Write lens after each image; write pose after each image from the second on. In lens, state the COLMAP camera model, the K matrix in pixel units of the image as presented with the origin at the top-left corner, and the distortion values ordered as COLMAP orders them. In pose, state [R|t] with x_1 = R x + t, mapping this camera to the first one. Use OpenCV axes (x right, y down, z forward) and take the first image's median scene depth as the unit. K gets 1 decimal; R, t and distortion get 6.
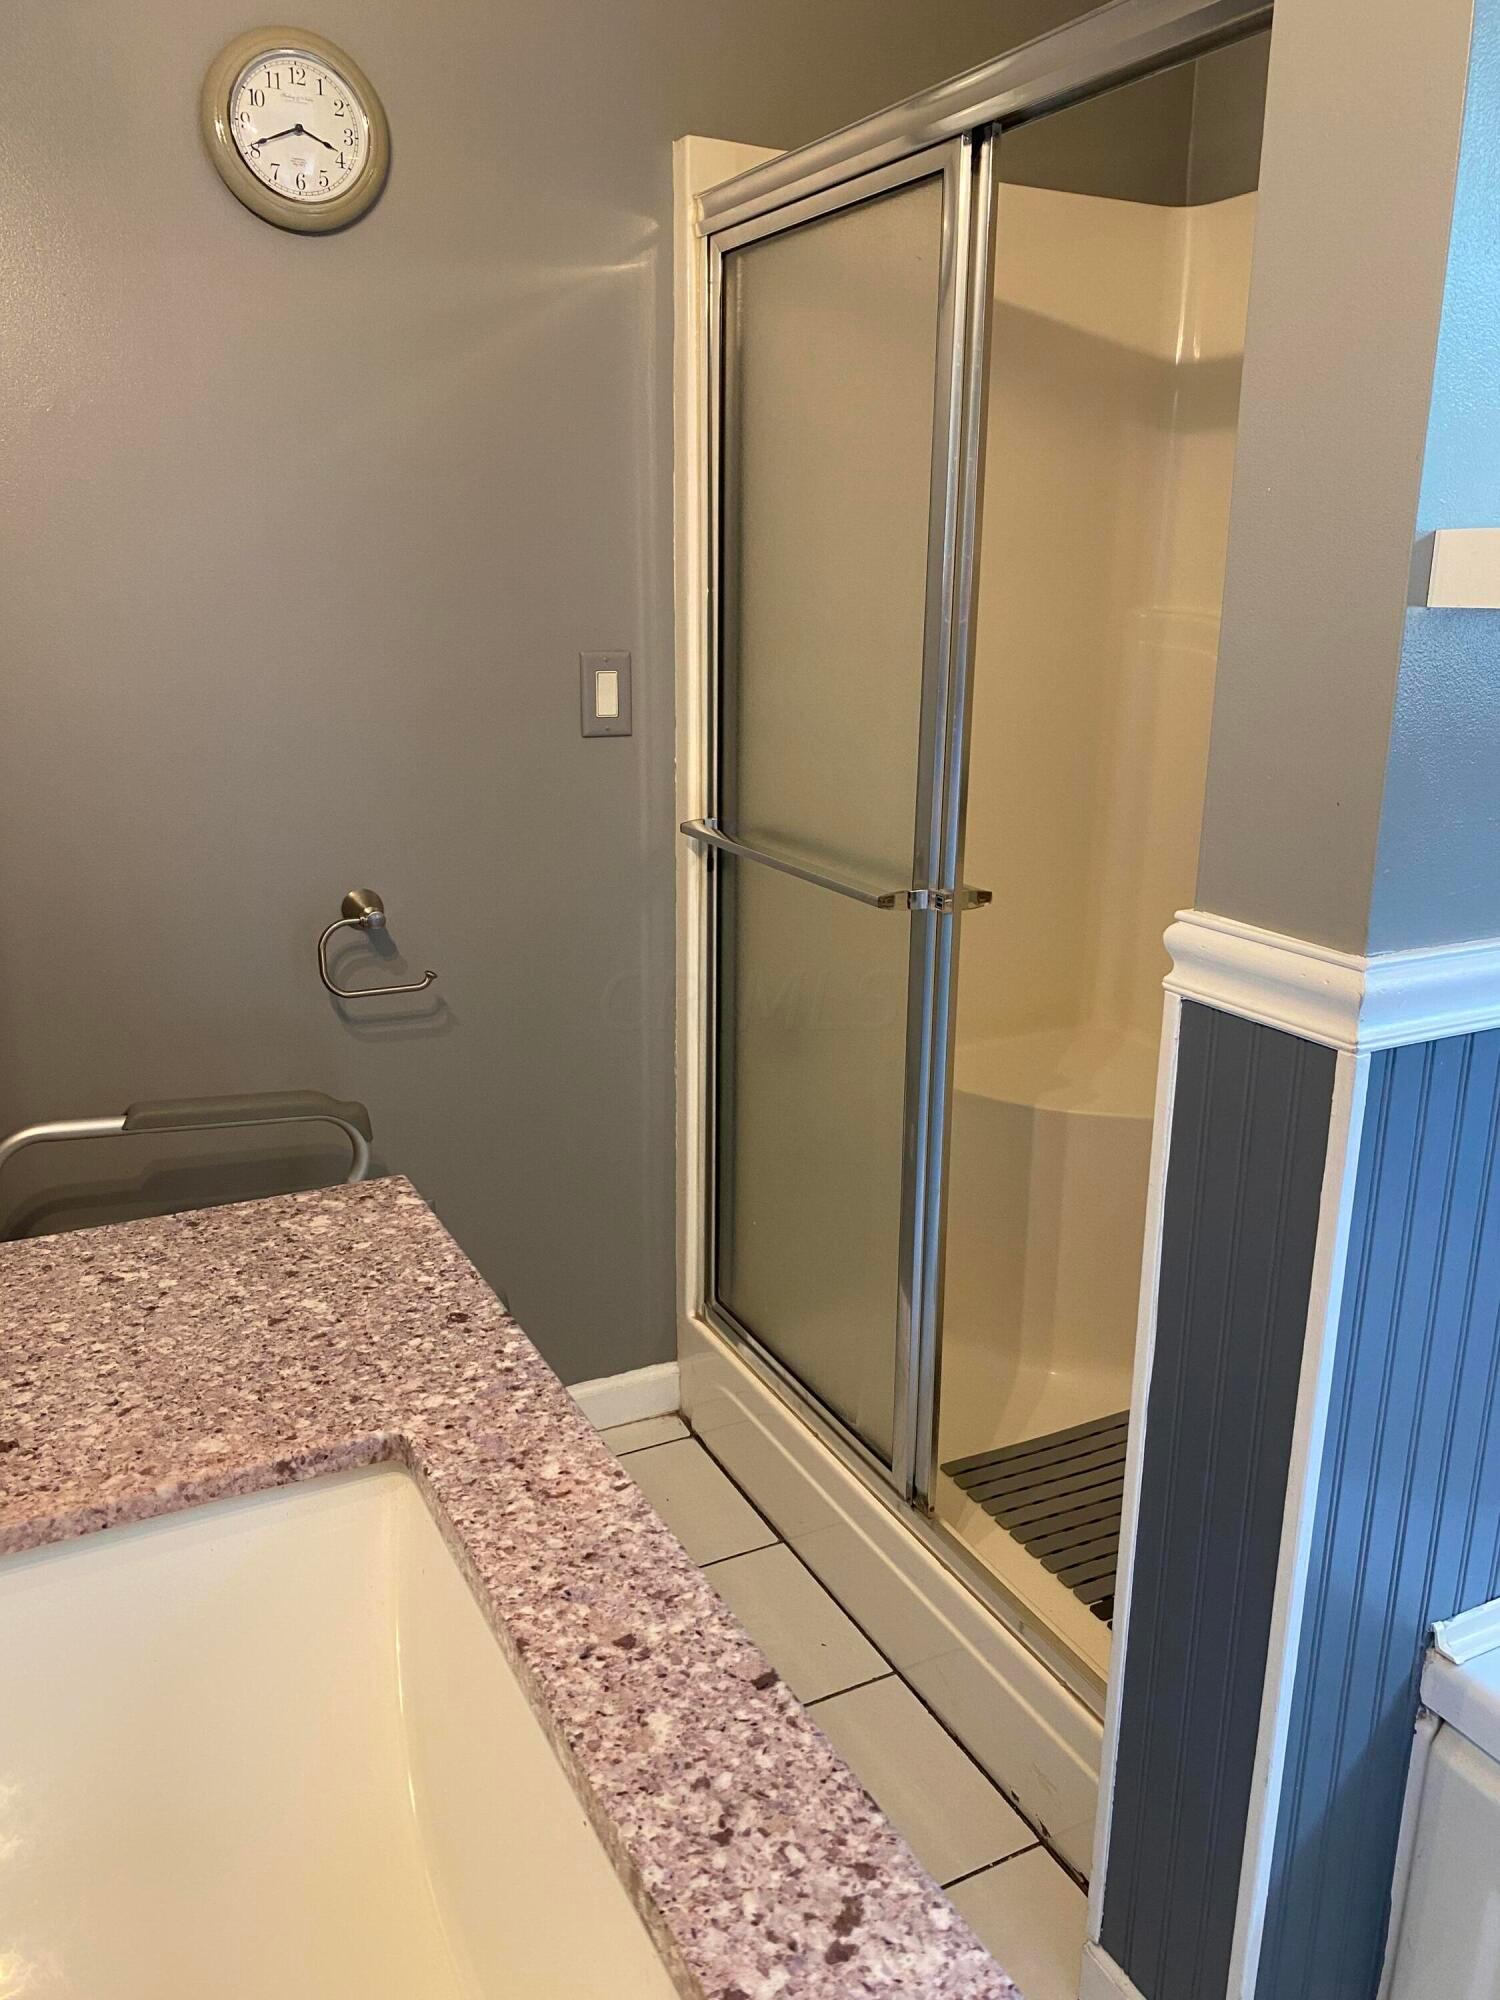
lens RADIAL K [[1526.9, 0, 745.1], [0, 1526.9, 1000.4], [0, 0, 1]] dist [0.036161, -0.037520]
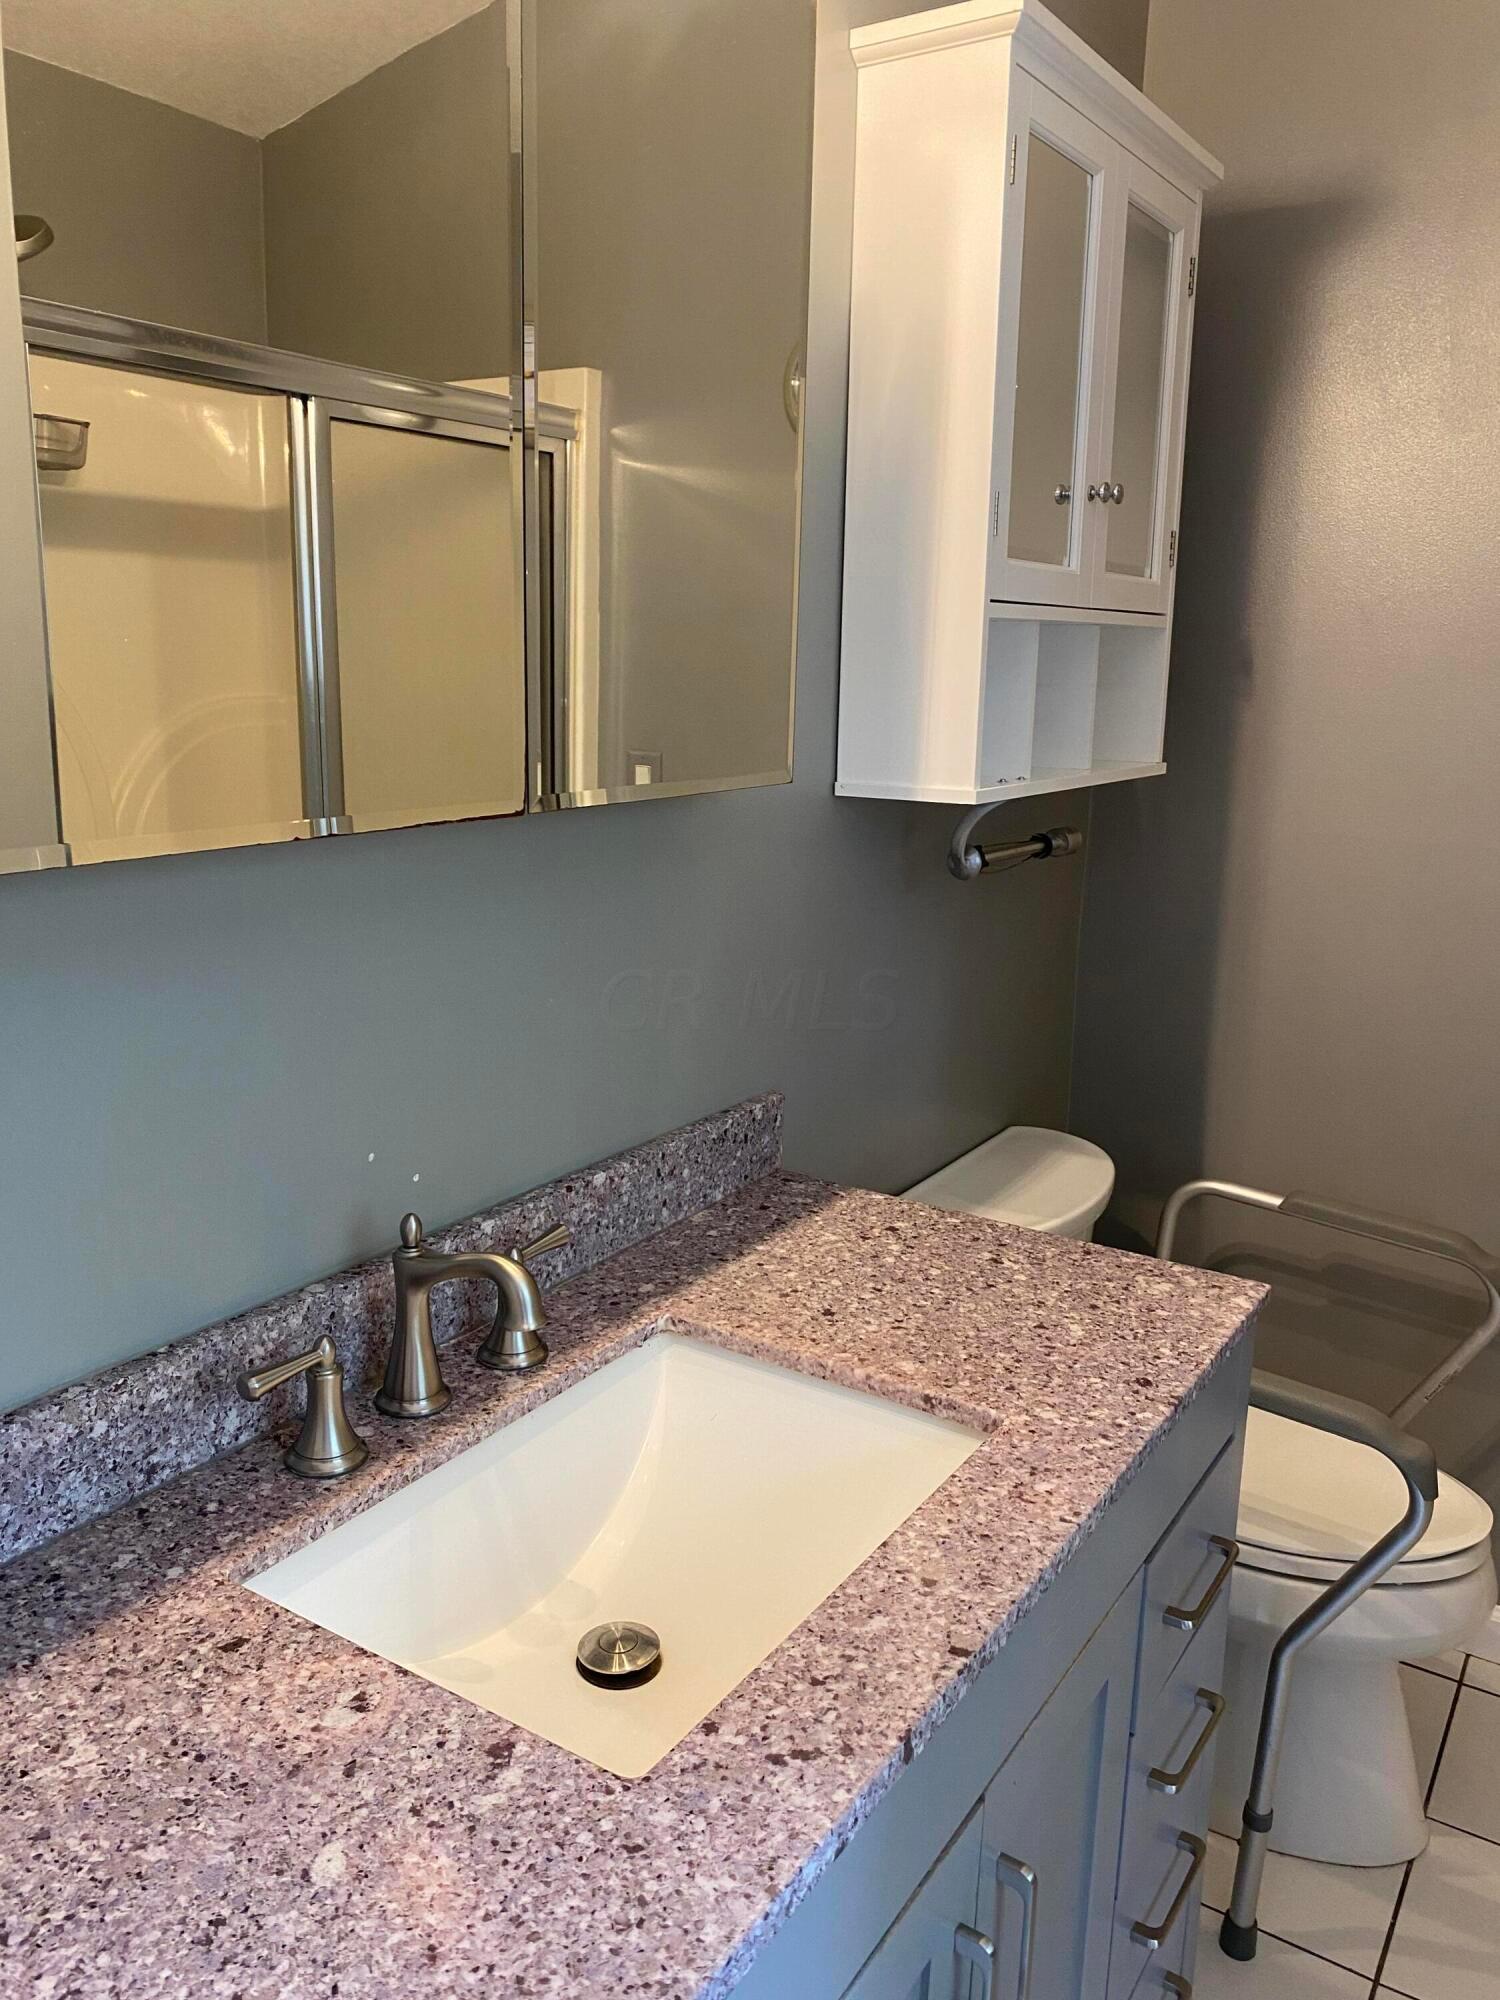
lens RADIAL K [[1526.9, 0, 747.6], [0, 1526.9, 997.2], [0, 0, 1]] dist [0.036161, -0.037520]
pose [[0.510797, 0.198817, -0.836396, 0.743738], [-0.256121, 0.963906, 0.072710, -0.114554], [0.820663, 0.177079, 0.543281, 0.042450]]
